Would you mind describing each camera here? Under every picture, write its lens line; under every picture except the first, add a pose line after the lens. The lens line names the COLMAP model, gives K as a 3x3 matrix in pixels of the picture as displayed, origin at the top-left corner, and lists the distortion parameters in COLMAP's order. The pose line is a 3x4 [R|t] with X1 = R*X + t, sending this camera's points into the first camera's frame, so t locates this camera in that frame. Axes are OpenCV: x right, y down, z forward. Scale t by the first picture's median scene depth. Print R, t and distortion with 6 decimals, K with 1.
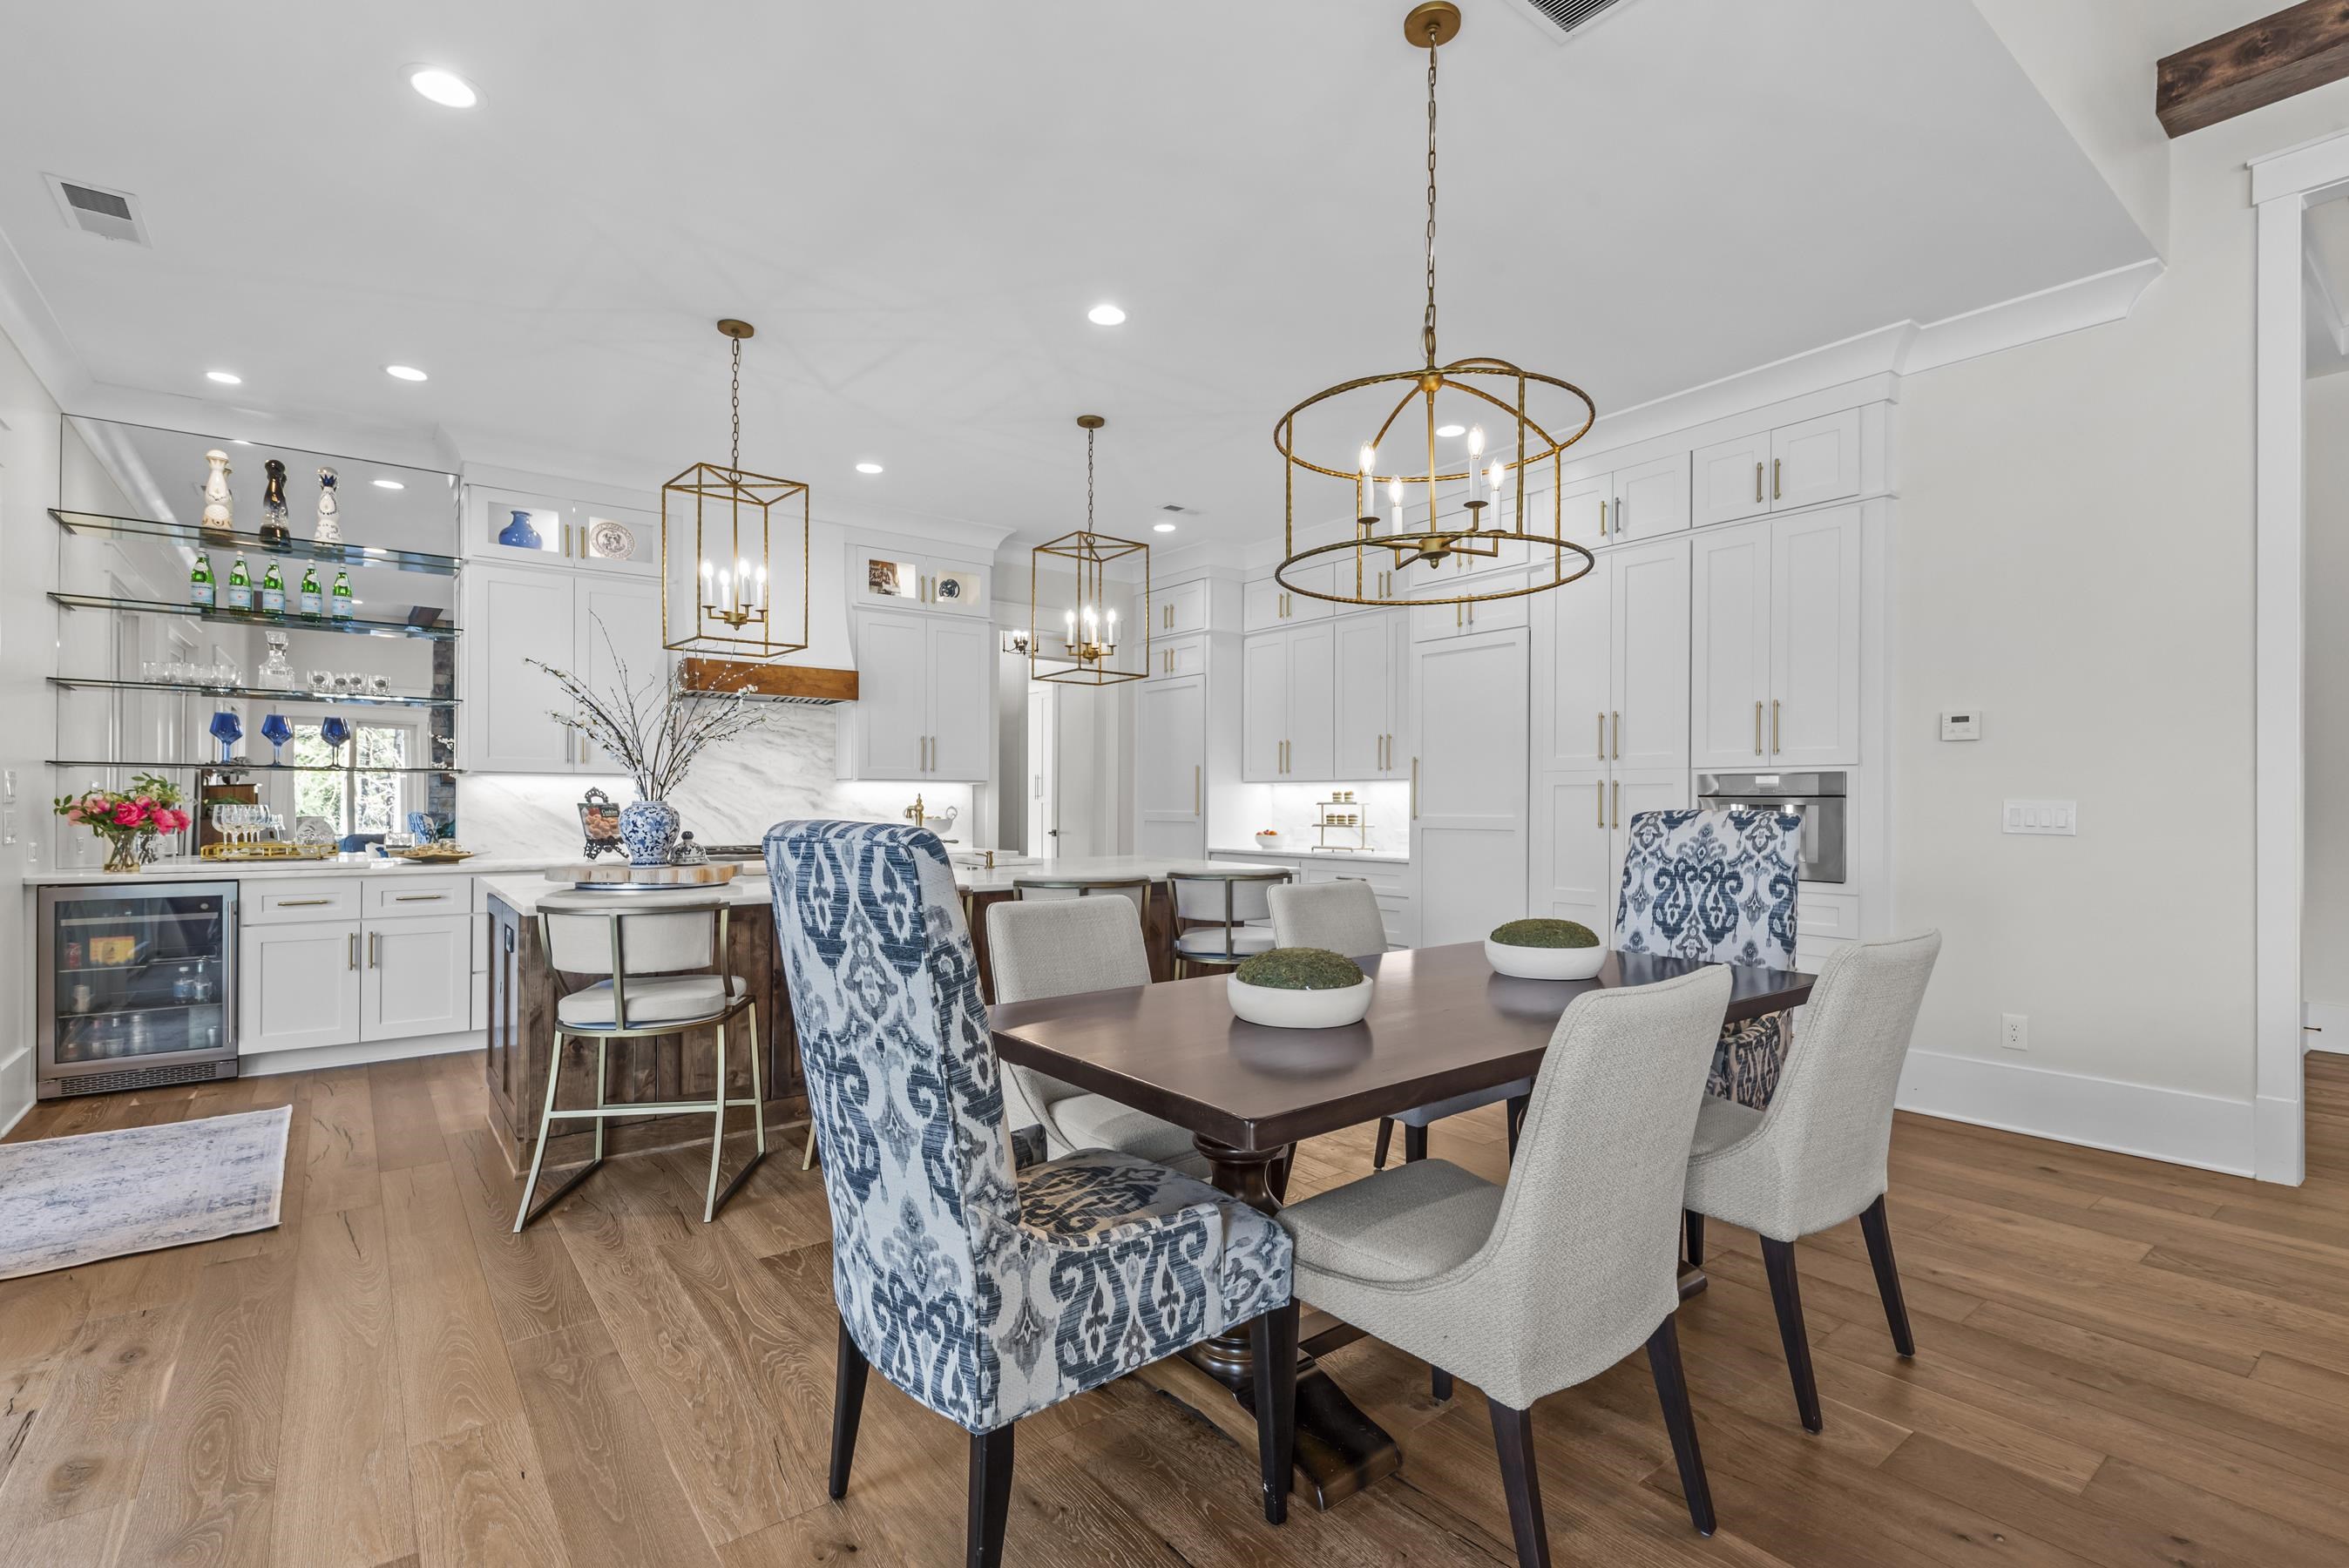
lens RADIAL K [[1138.4, 0, 1186.0], [0, 1138.4, 796.8], [0, 0, 1]] dist [0.021018, 0.000849]
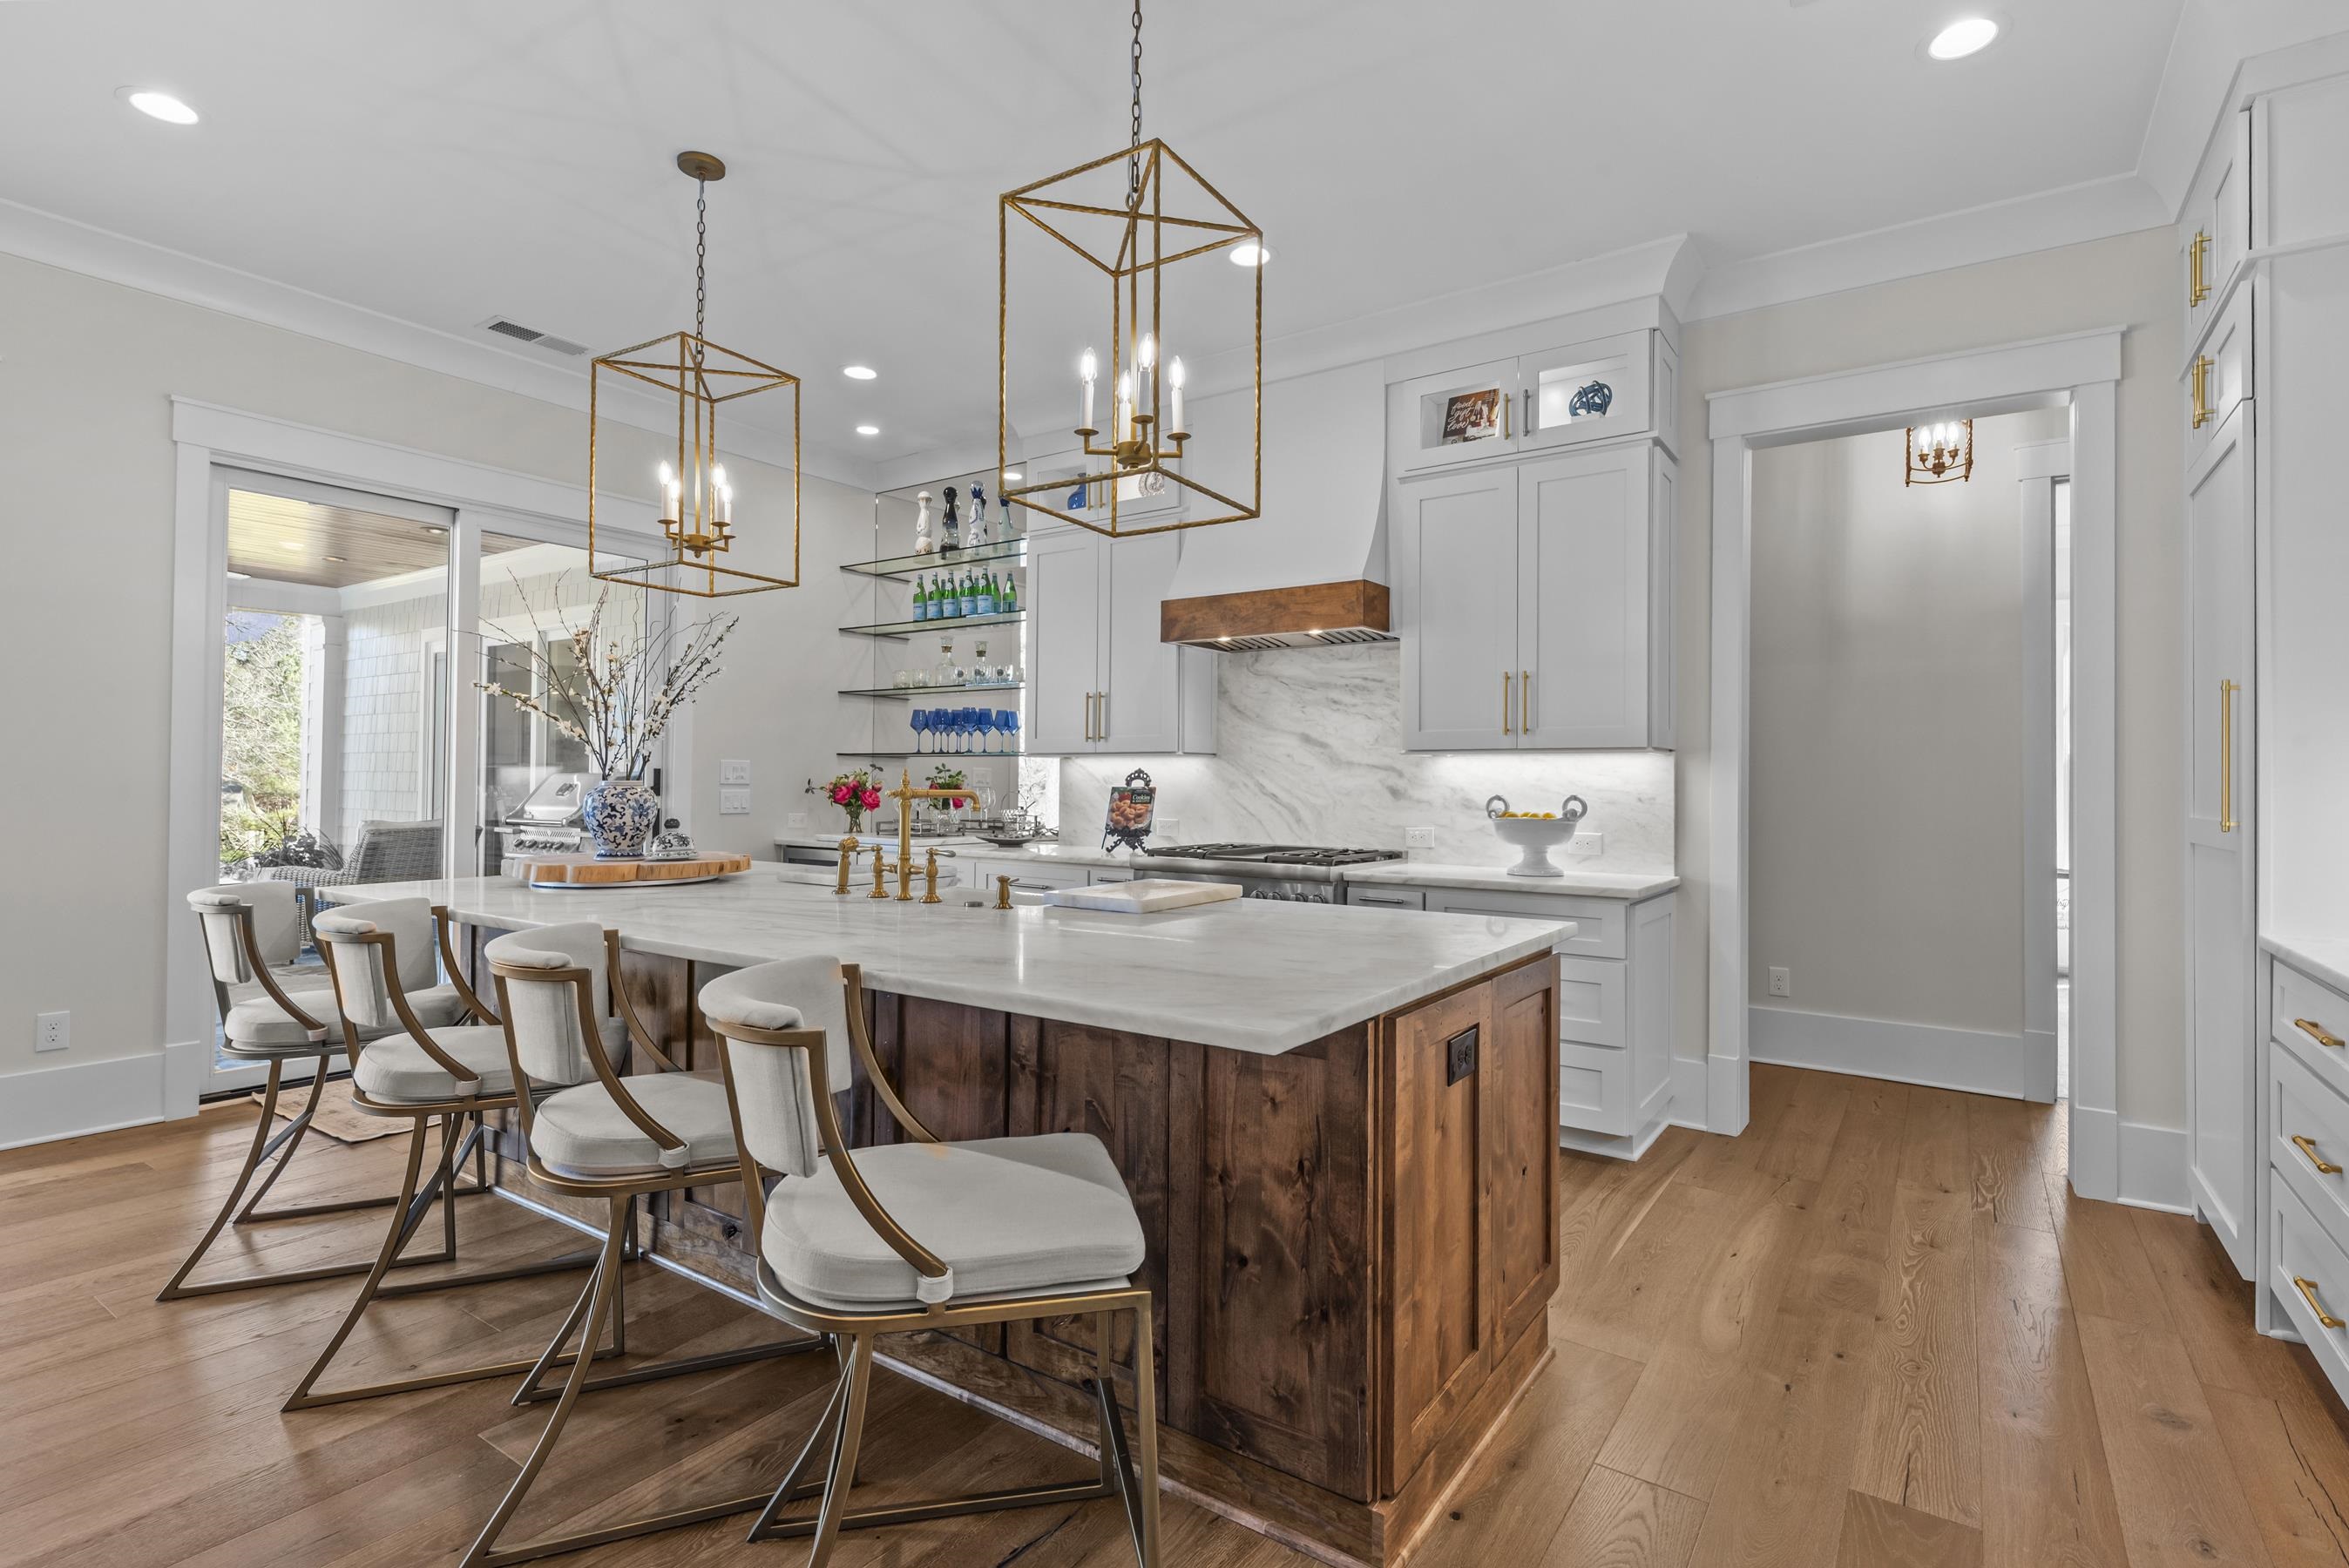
lens RADIAL K [[1138.4, 0, 1200.5], [0, 1138.4, 780.3], [0, 0, 1]] dist [0.021018, 0.000849]
pose [[0.314592, -0.008458, -0.949189, 0.280712], [-0.000770, 0.999958, -0.009165, 0.007110], [0.949227, 0.003614, 0.314572, 0.708006]]
